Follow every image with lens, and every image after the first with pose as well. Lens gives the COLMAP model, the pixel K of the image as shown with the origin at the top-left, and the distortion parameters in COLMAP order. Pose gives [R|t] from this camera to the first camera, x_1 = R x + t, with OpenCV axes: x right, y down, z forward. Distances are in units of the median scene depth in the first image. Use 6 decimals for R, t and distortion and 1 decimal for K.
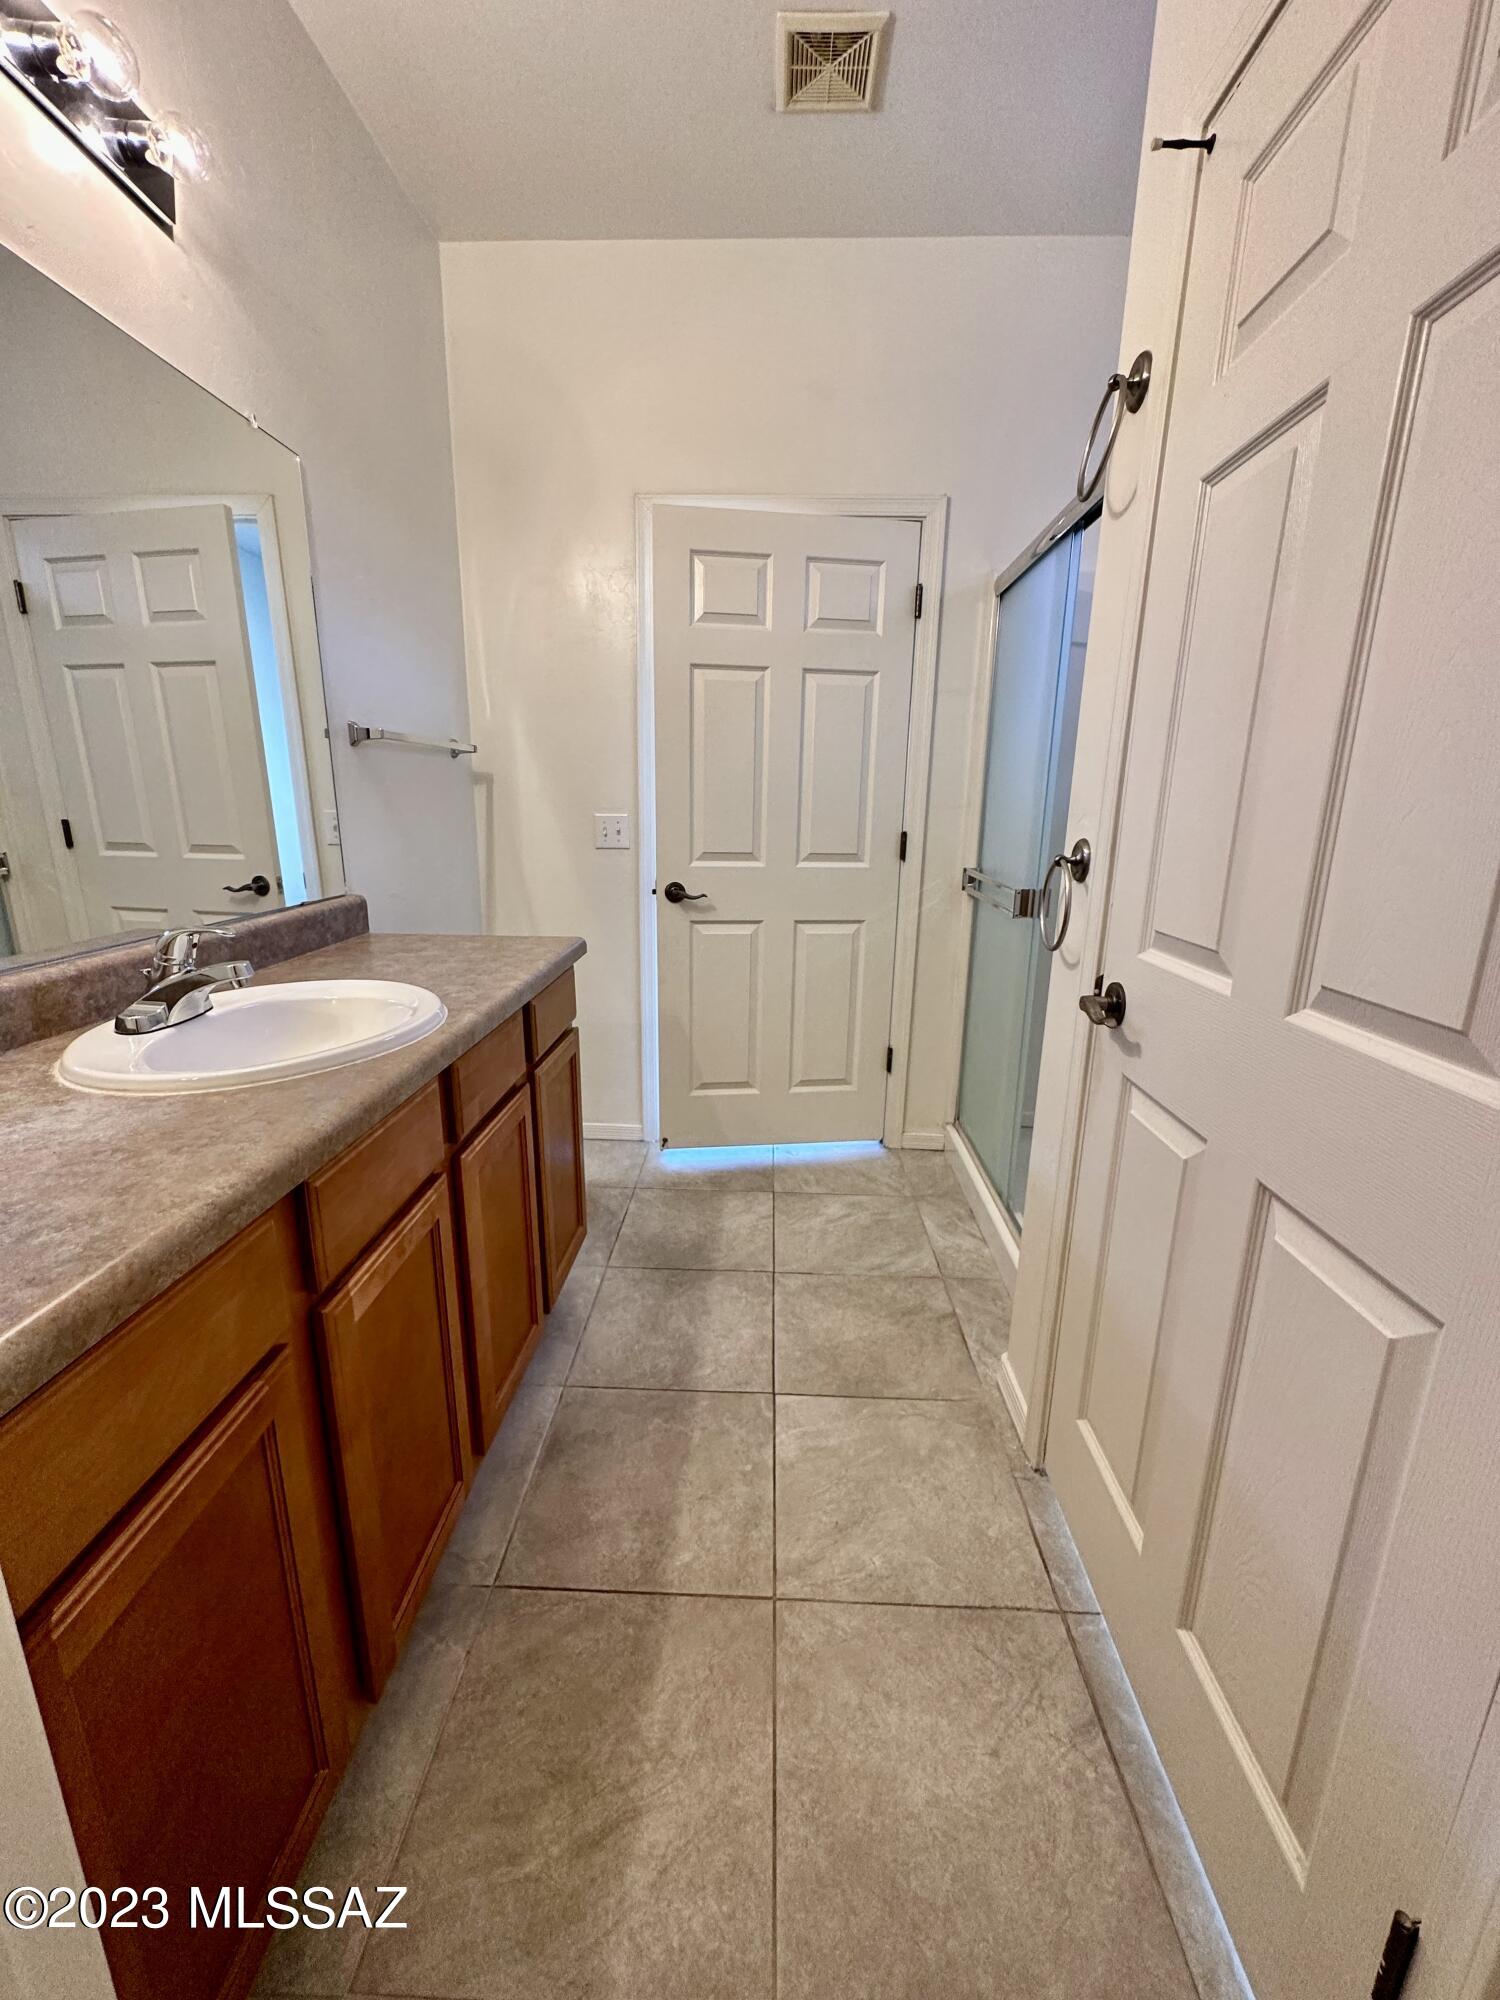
lens RADIAL K [[799.3, 0, 747.9], [0, 799.3, 997.7], [0, 0, 1]] dist [-0.002939, 0.001044]
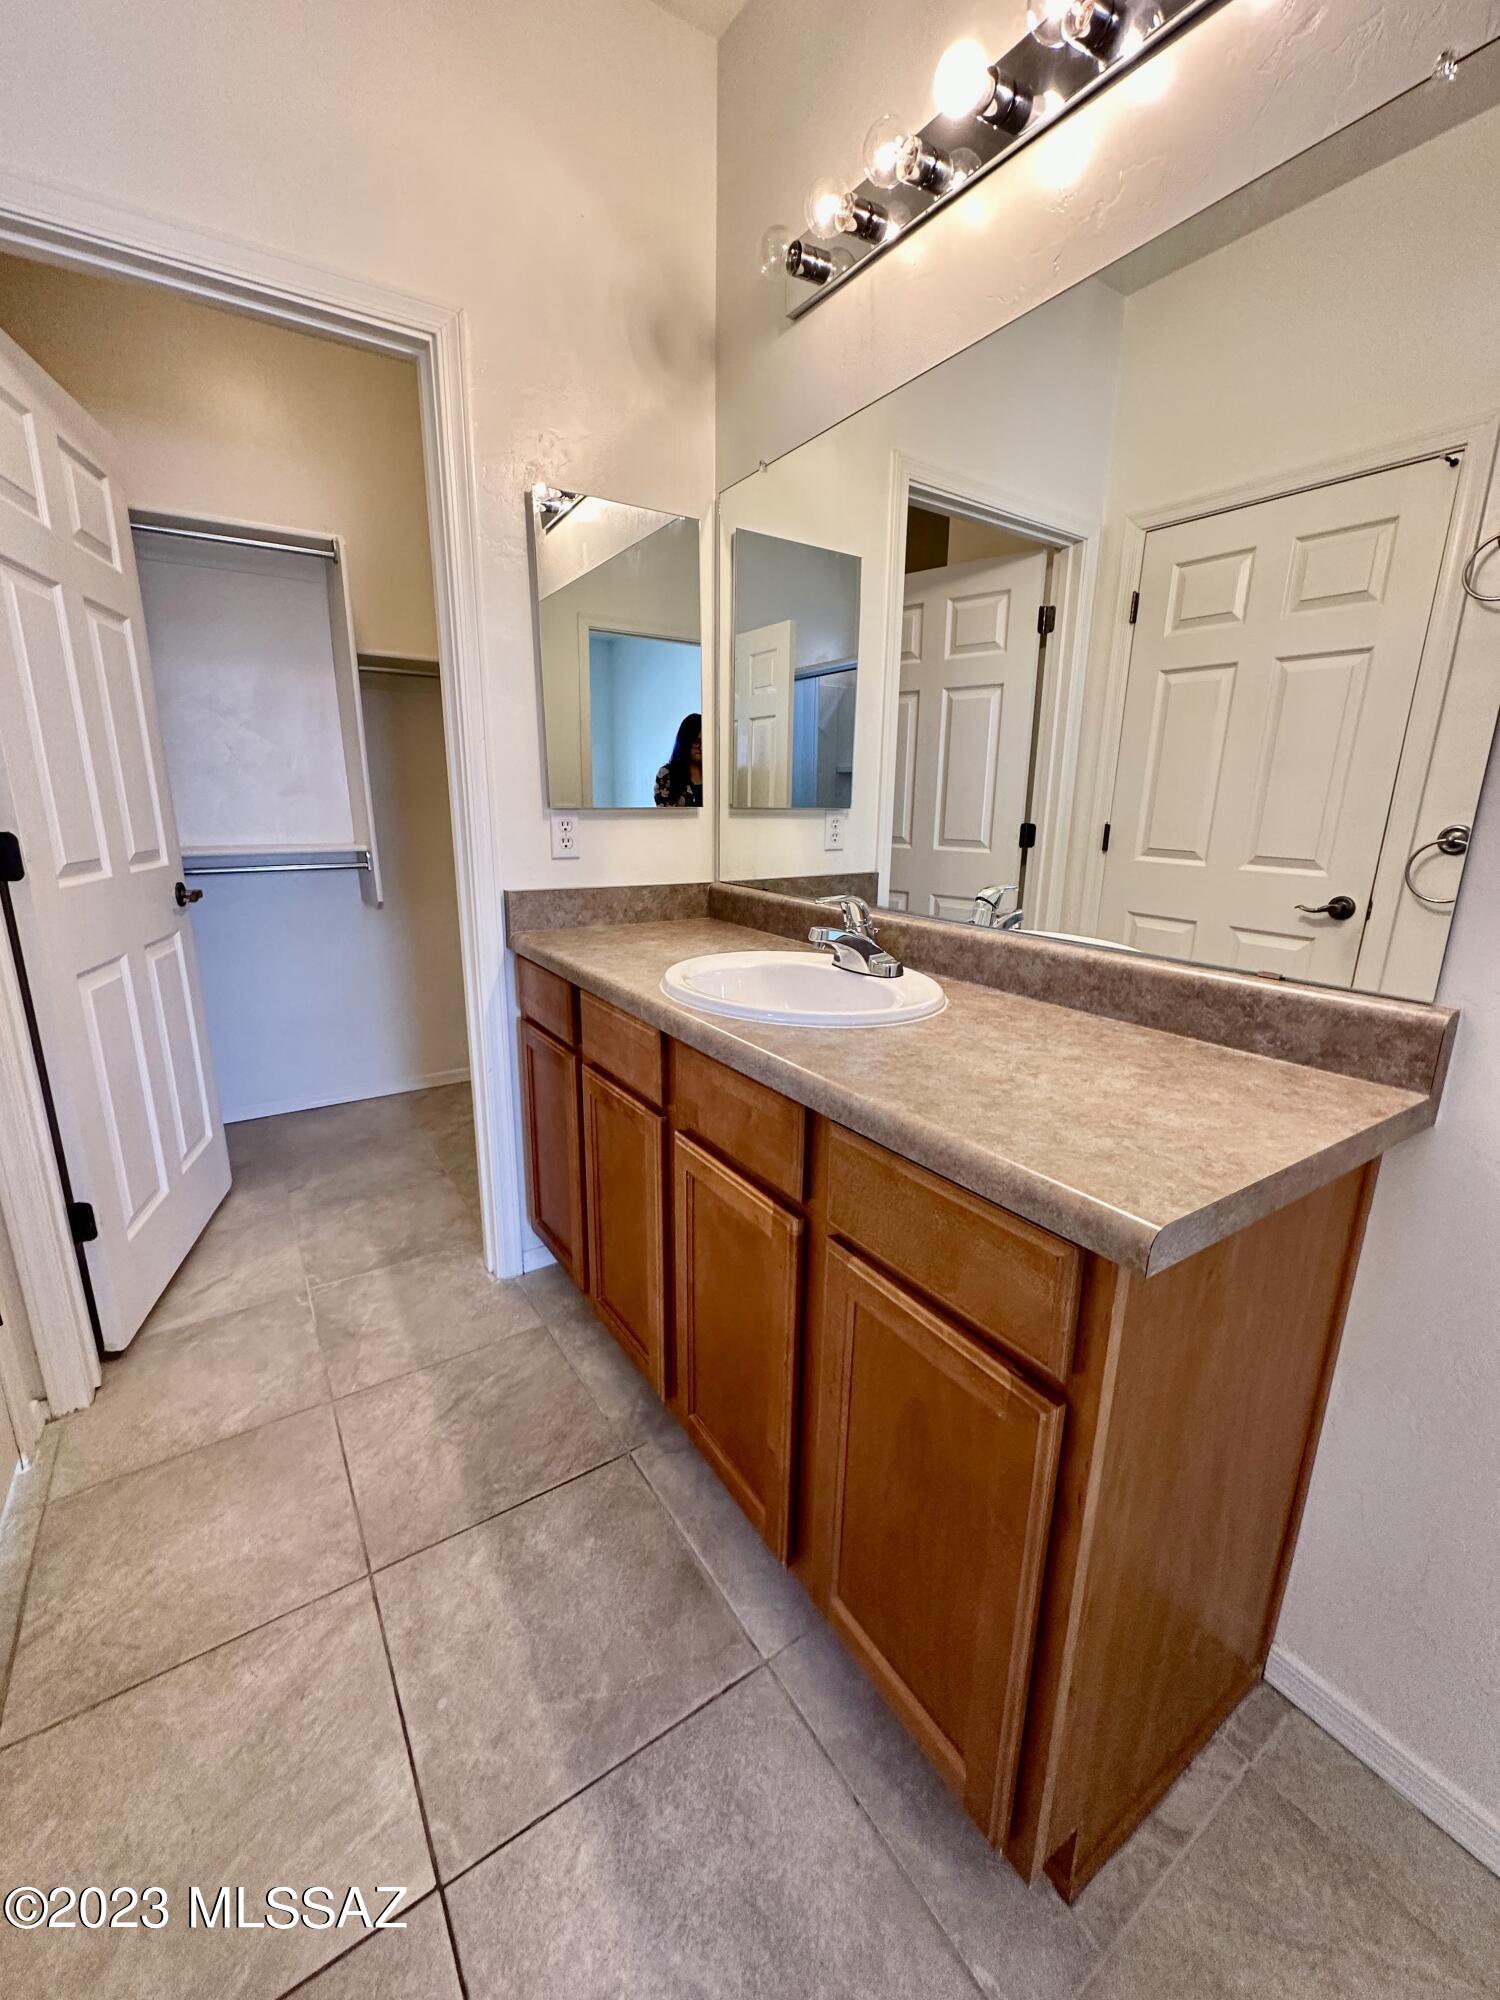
lens RADIAL K [[799.3, 0, 747.9], [0, 799.3, 997.7], [0, 0, 1]] dist [-0.002939, 0.001044]
pose [[-0.813998, 0.118573, -0.568637, 0.102583], [-0.162348, 0.893489, 0.418712, -0.307599], [0.557719, 0.433148, -0.708049, 1.294543]]
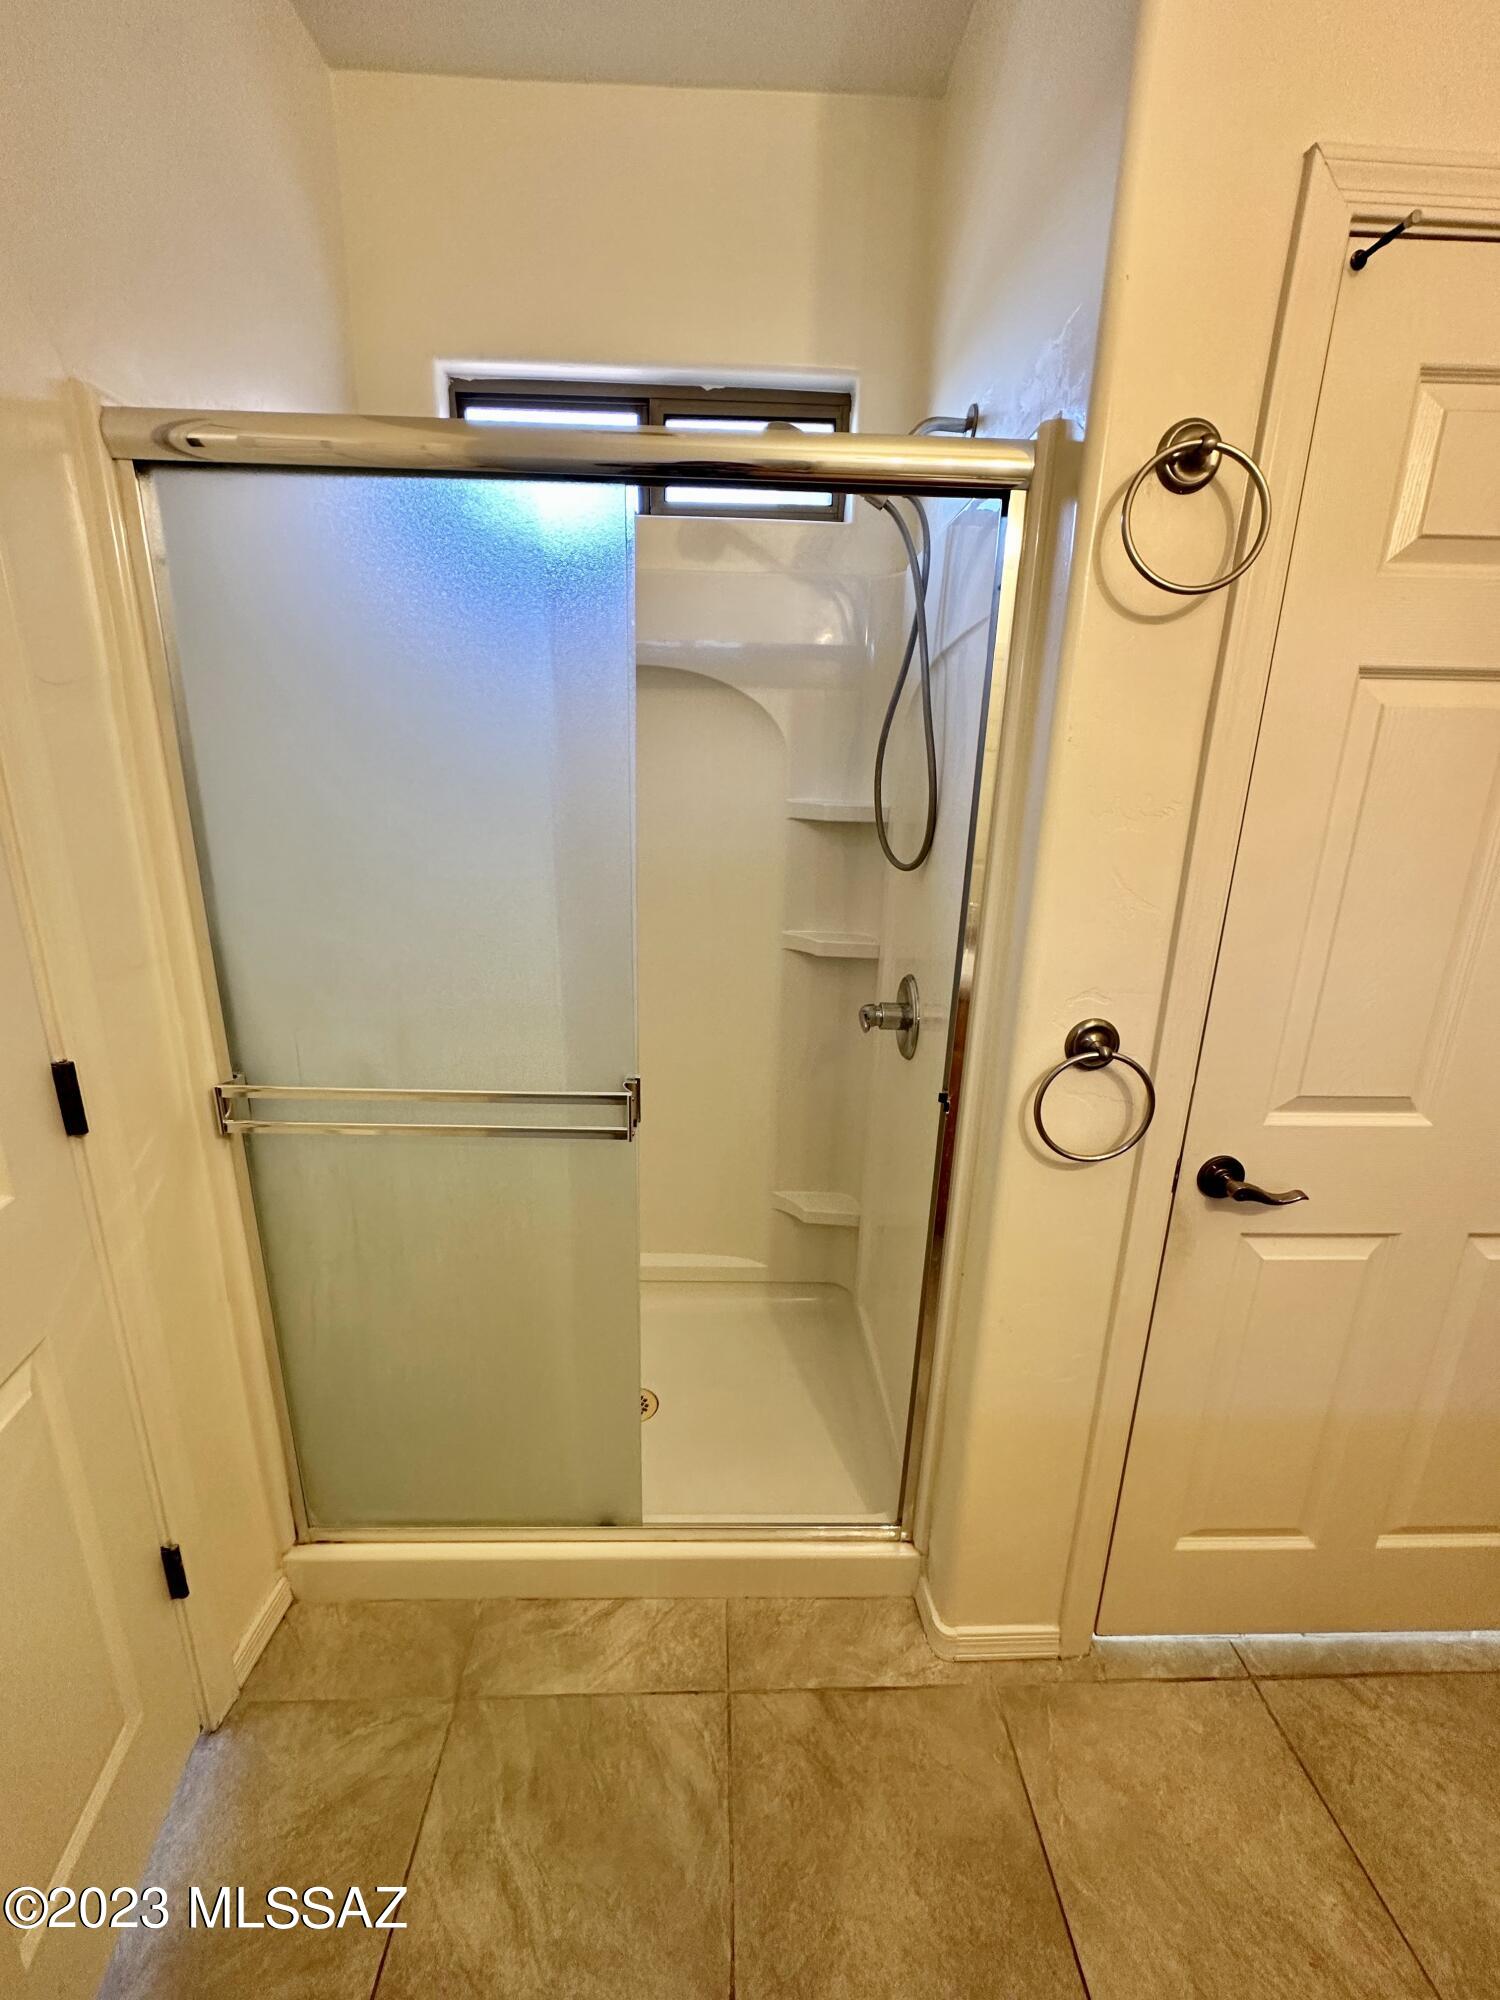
lens RADIAL K [[799.3, 0, 747.9], [0, 799.3, 997.7], [0, 0, 1]] dist [-0.002939, 0.001044]
pose [[-0.069028, -0.287476, 0.955297, -0.263541], [0.215823, 0.930601, 0.295639, -0.447924], [-0.973990, 0.226582, -0.002194, 1.129709]]
